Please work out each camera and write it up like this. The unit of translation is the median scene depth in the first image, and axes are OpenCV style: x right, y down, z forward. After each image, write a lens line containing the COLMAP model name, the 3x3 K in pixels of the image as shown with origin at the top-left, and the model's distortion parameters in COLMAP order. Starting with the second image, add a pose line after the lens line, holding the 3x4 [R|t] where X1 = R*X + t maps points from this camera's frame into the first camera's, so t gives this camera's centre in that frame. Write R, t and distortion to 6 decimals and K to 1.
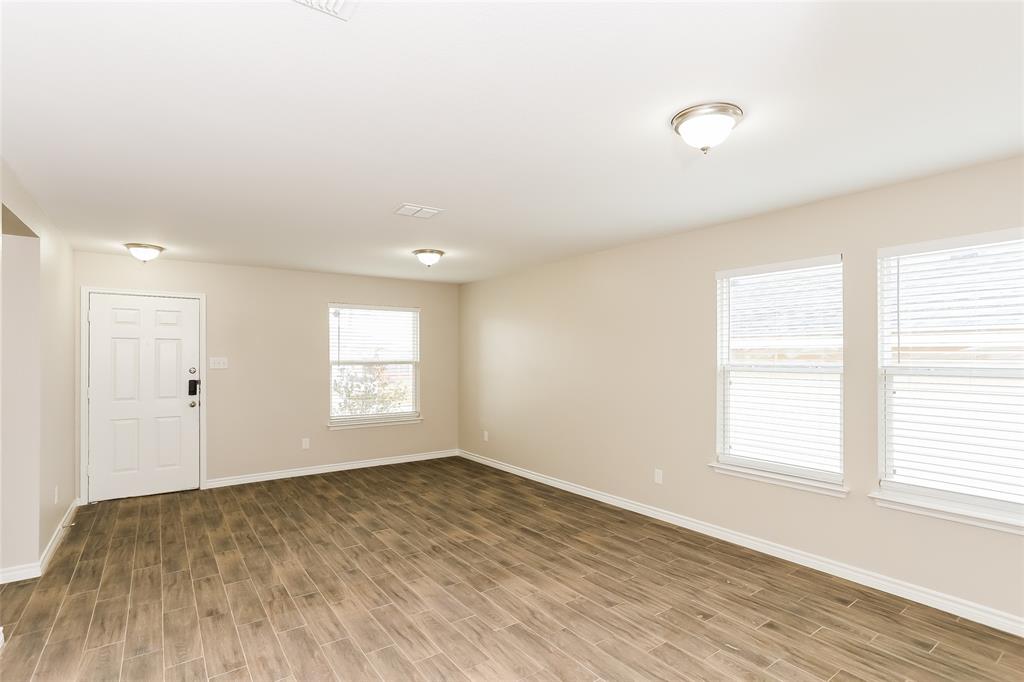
lens RADIAL K [[505.1, 0, 514.2], [0, 505.1, 354.5], [0, 0, 1]] dist [0.005647, 0.001810]
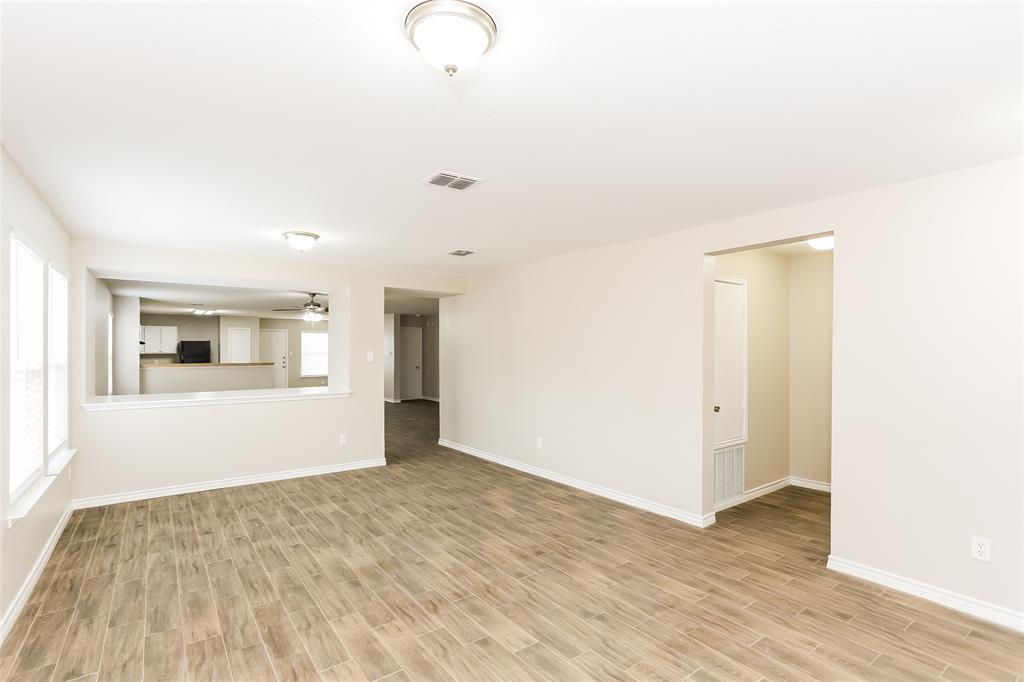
lens RADIAL K [[505.1, 0, 514.2], [0, 505.1, 354.5], [0, 0, 1]] dist [0.005647, 0.001810]
pose [[-0.999952, 0.007414, -0.006465, -0.306789], [0.007387, 0.999964, 0.004151, 0.007022], [0.006495, 0.004103, -0.999970, 1.960326]]
